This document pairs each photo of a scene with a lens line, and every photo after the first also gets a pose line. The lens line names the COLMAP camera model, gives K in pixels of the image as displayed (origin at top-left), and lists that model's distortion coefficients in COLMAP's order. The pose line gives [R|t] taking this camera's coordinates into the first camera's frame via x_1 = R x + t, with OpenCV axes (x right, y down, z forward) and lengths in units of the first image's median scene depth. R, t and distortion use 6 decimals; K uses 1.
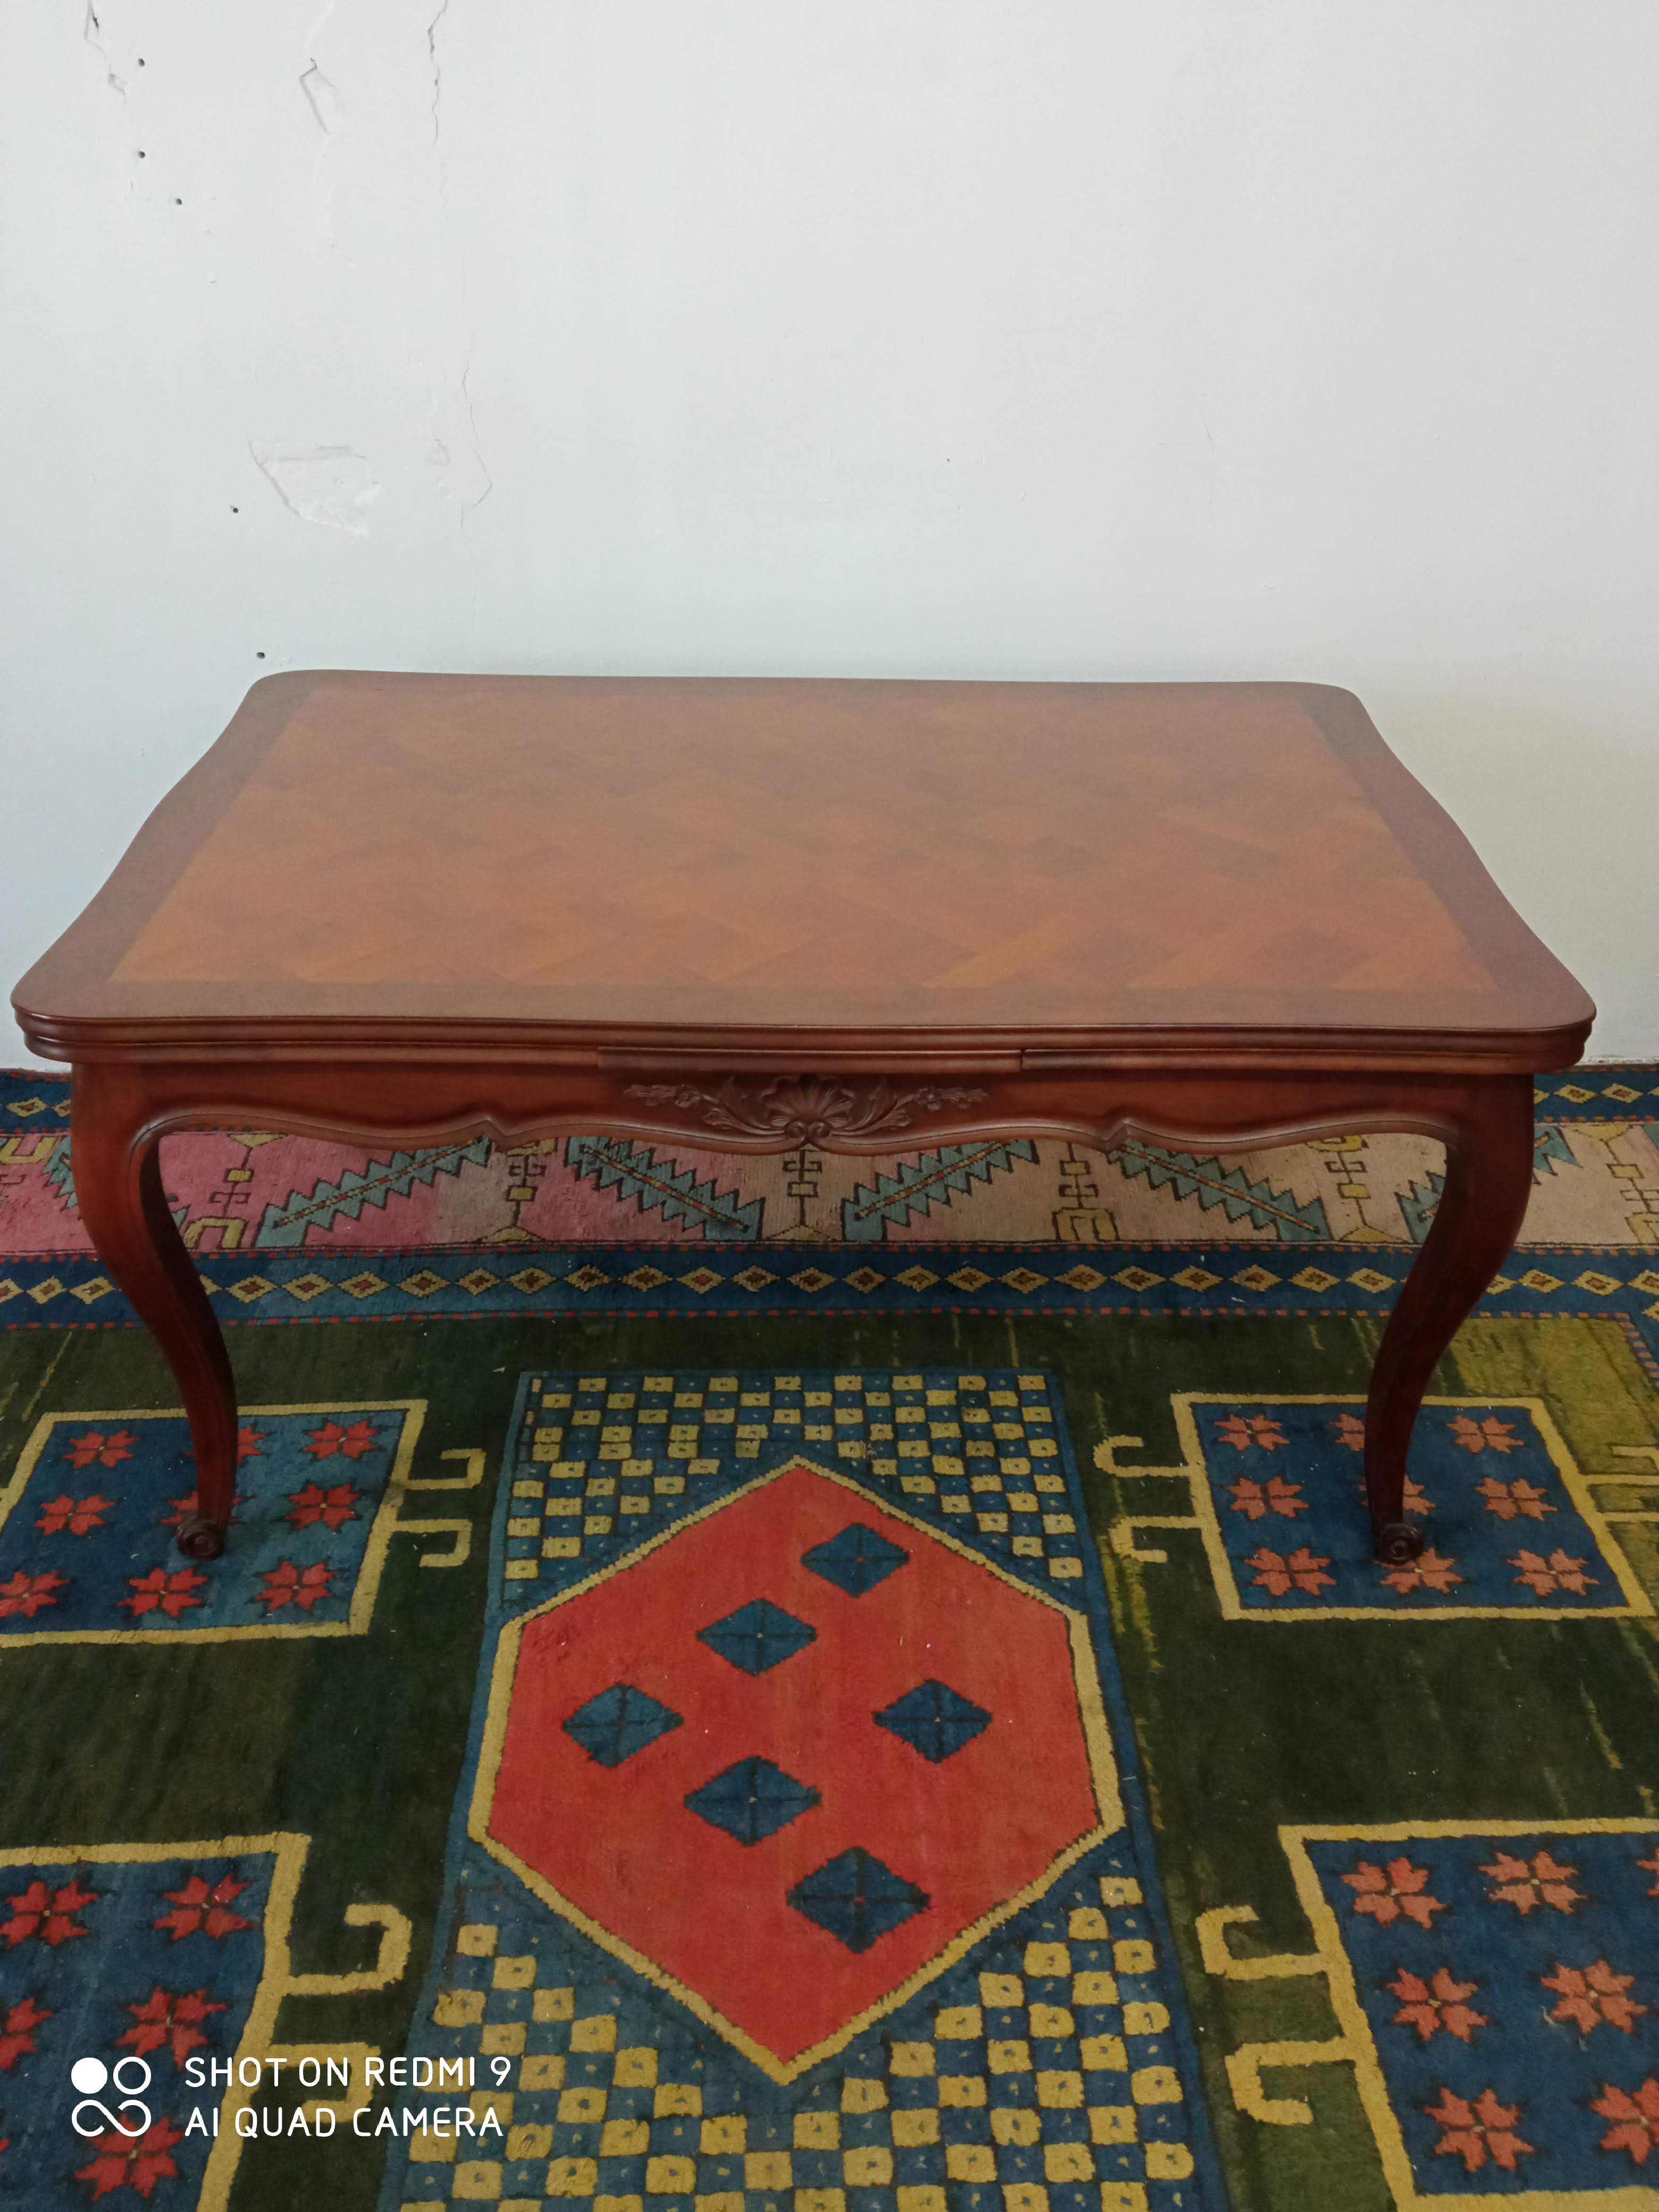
lens RADIAL K [[1780.1, 0, 840.3], [0, 1780.1, 1108.9], [0, 0, 1]] dist [0.115837, -0.203872]
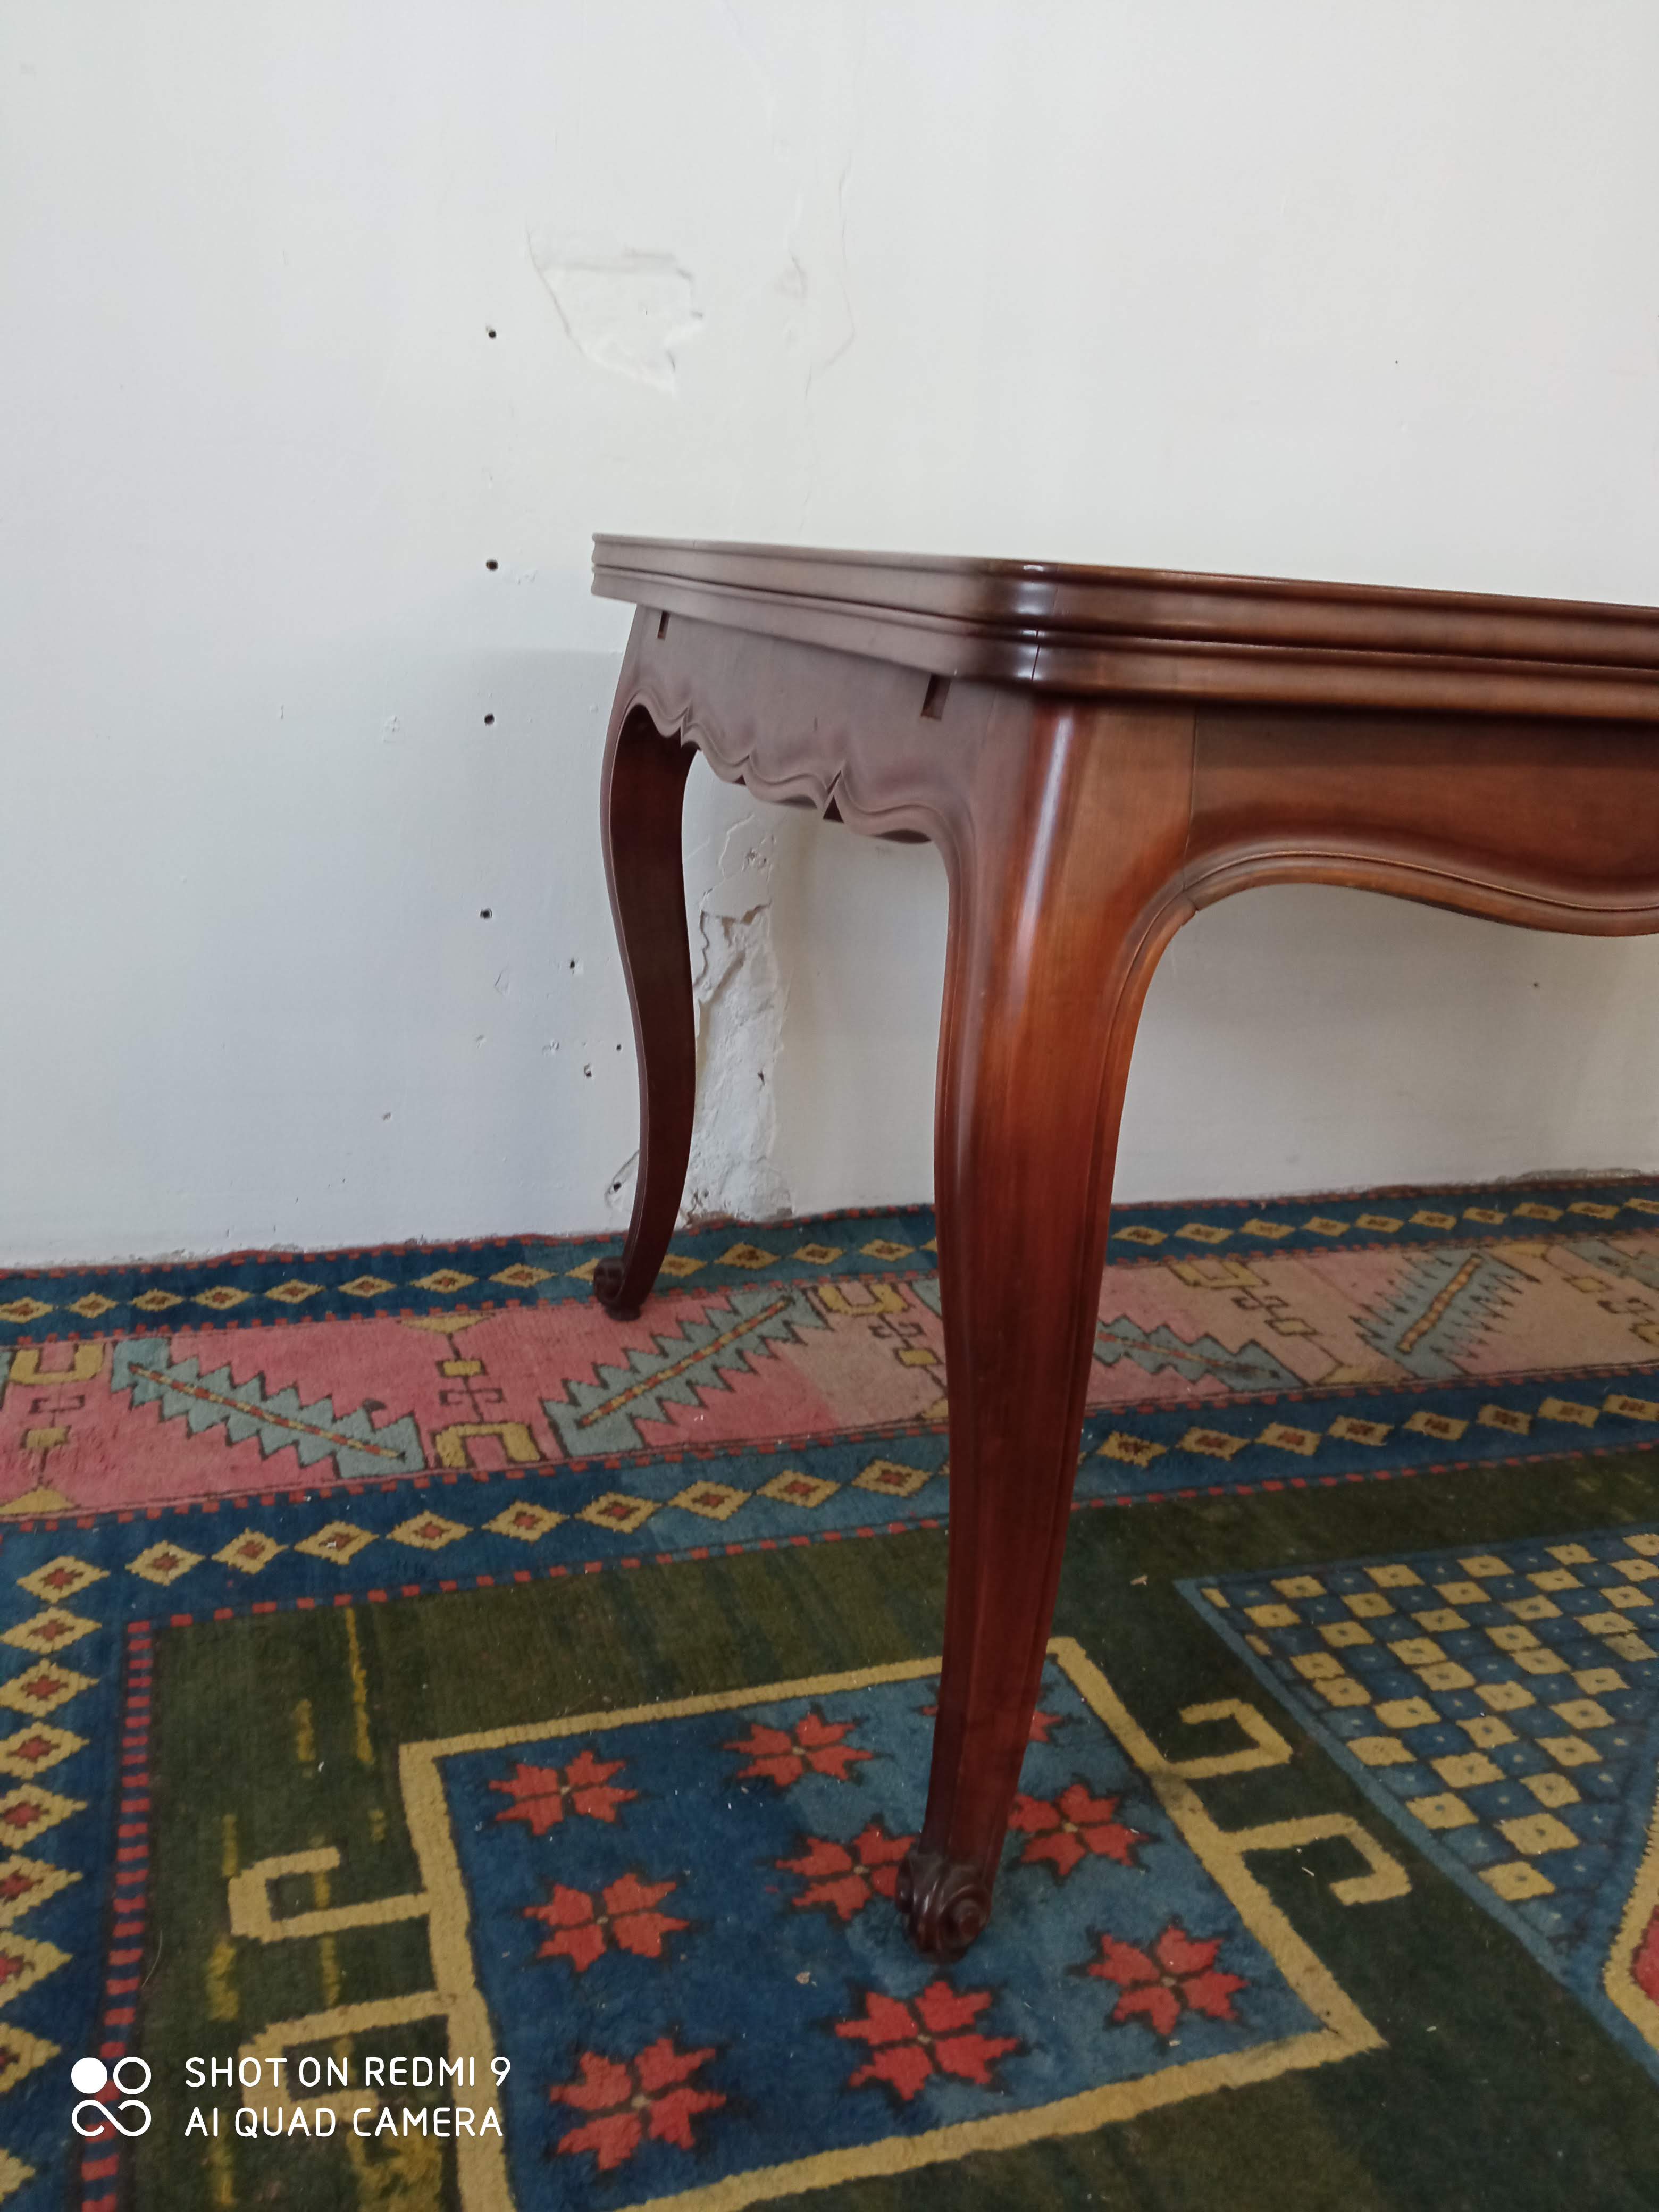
lens RADIAL K [[1788.5, 0, 837.1], [0, 1788.5, 1112.5], [0, 0, 1]] dist [0.119385, -0.216066]
pose [[0.954570, -0.032651, 0.296194, -0.495618], [0.104323, 0.967693, -0.229536, 0.134478], [-0.279130, 0.250008, 0.927137, 0.487044]]
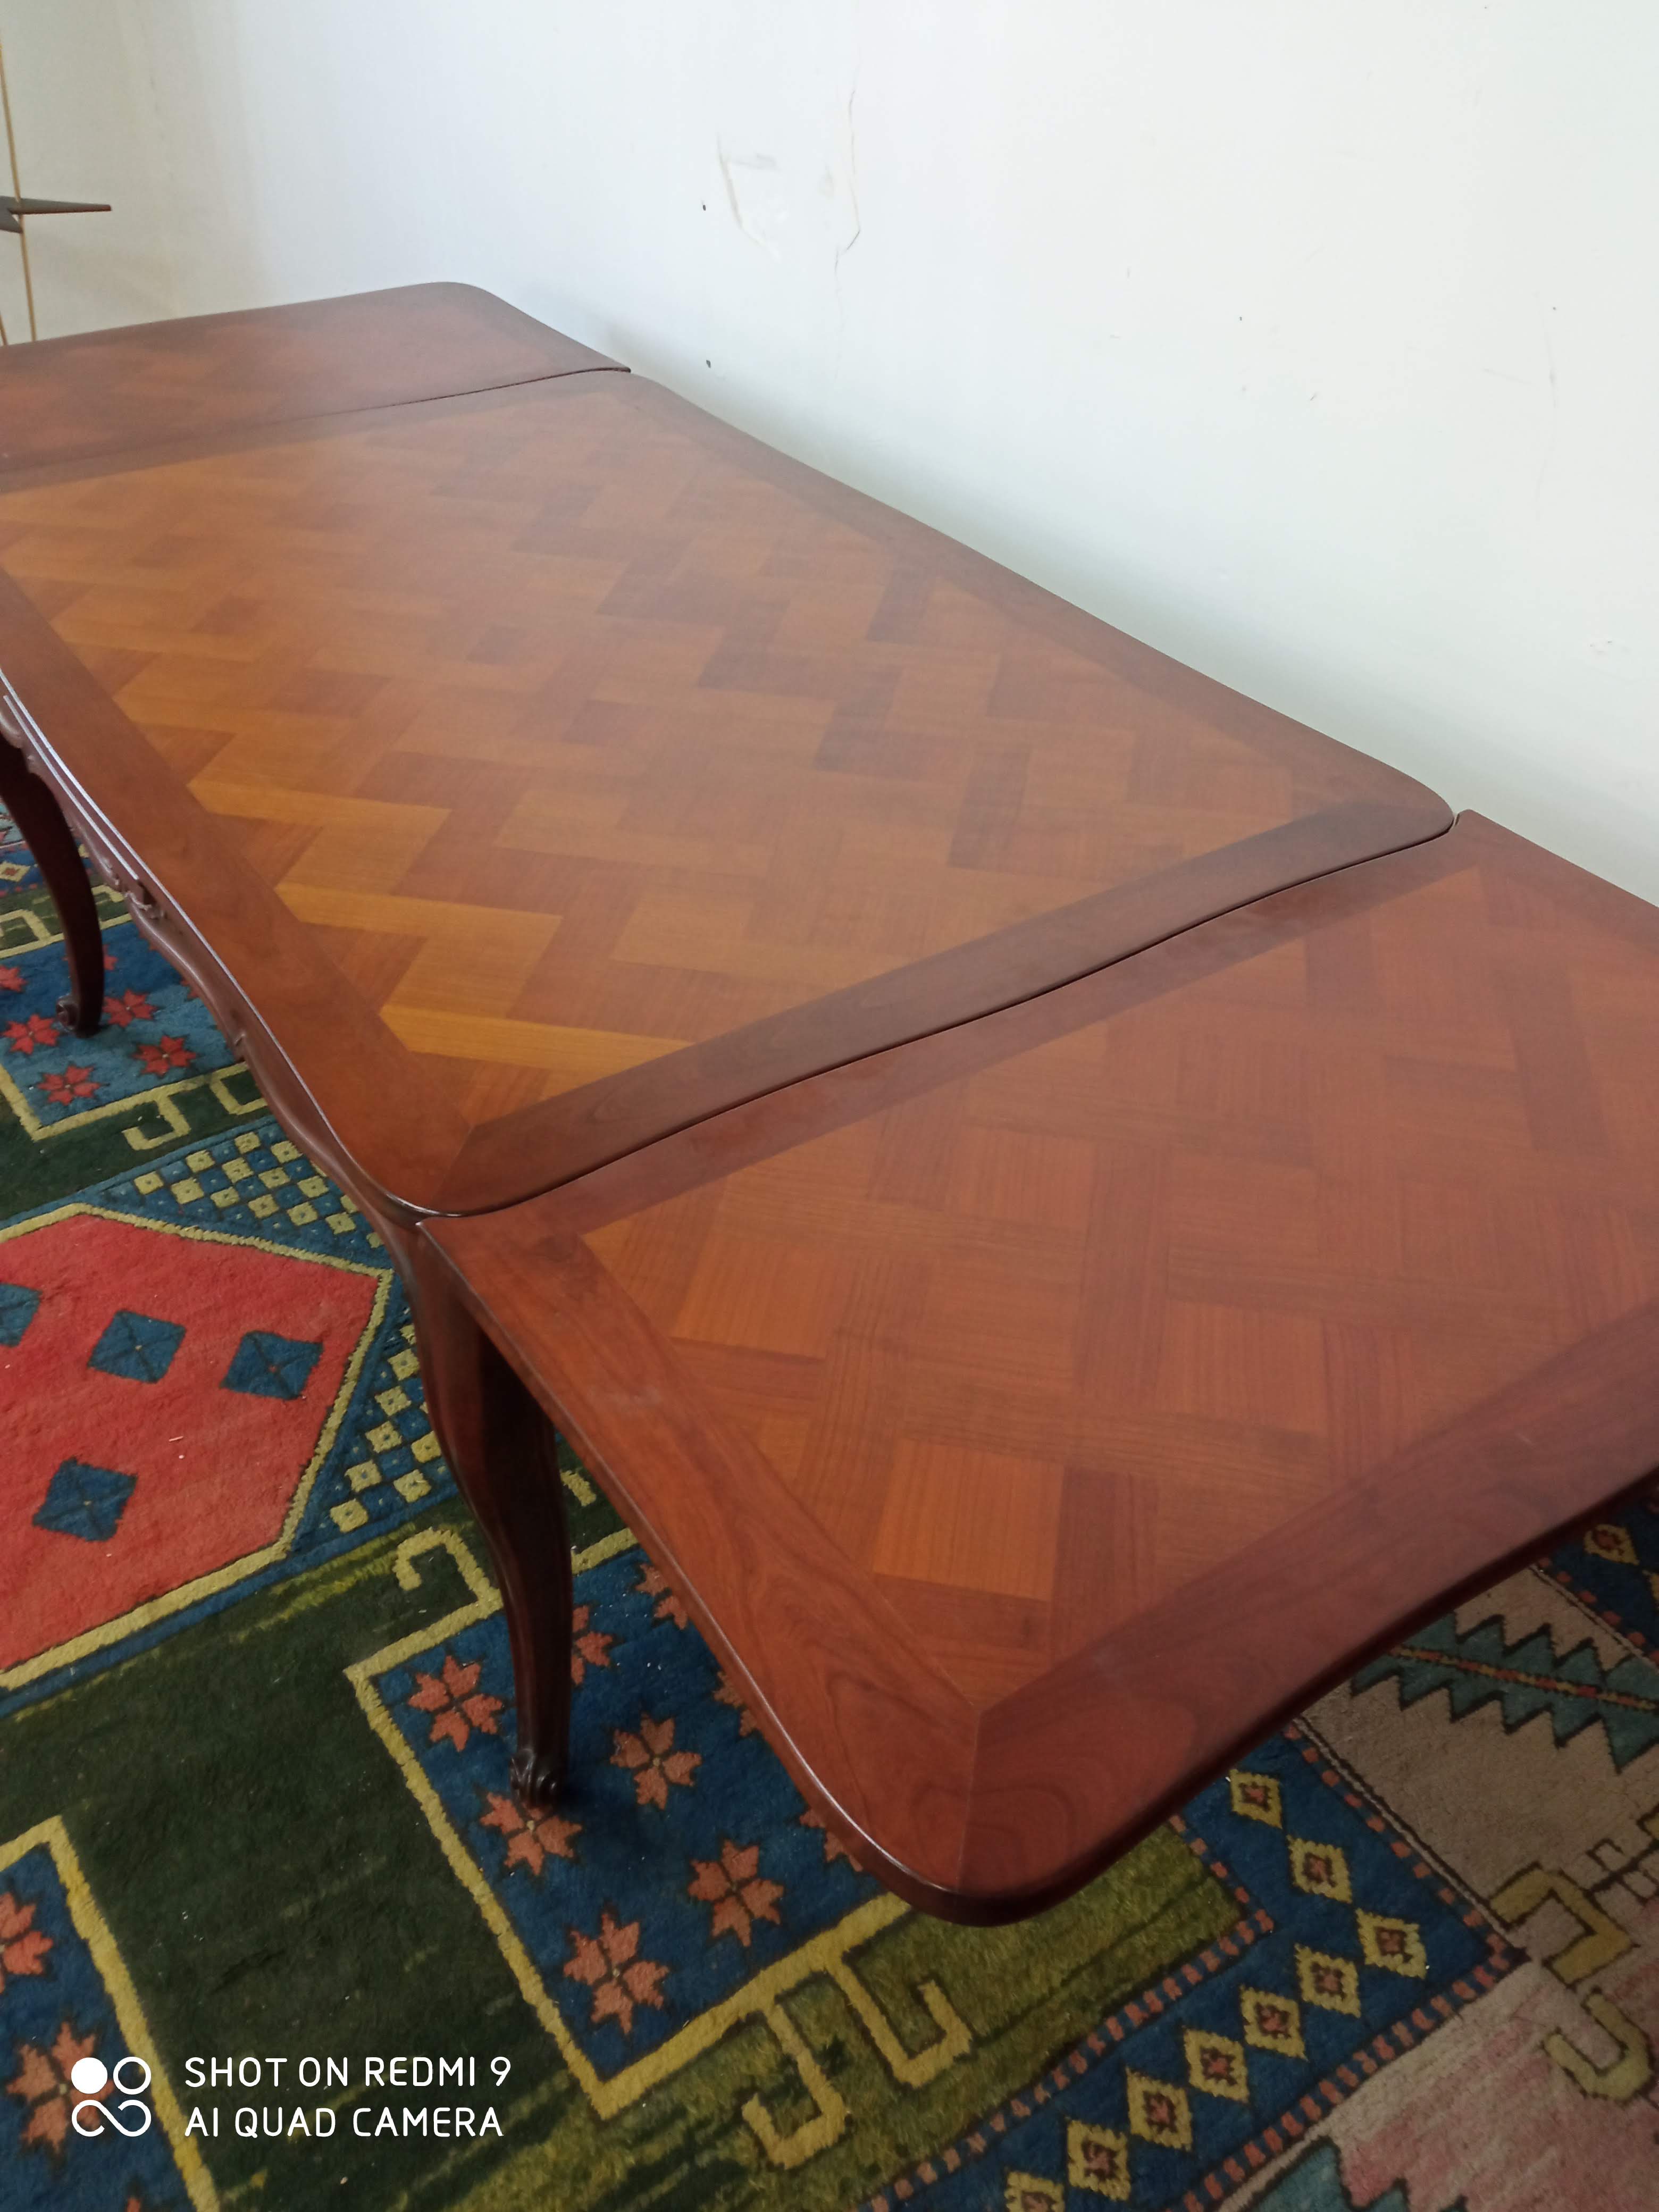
lens RADIAL K [[1788.5, 0, 837.1], [0, 1788.5, 1112.5], [0, 0, 1]] dist [0.119385, -0.216066]
pose [[0.555002, 0.513479, -0.654456, 0.715635], [-0.452246, 0.846573, 0.280691, -0.262592], [0.698173, 0.140191, 0.702069, 0.496446]]
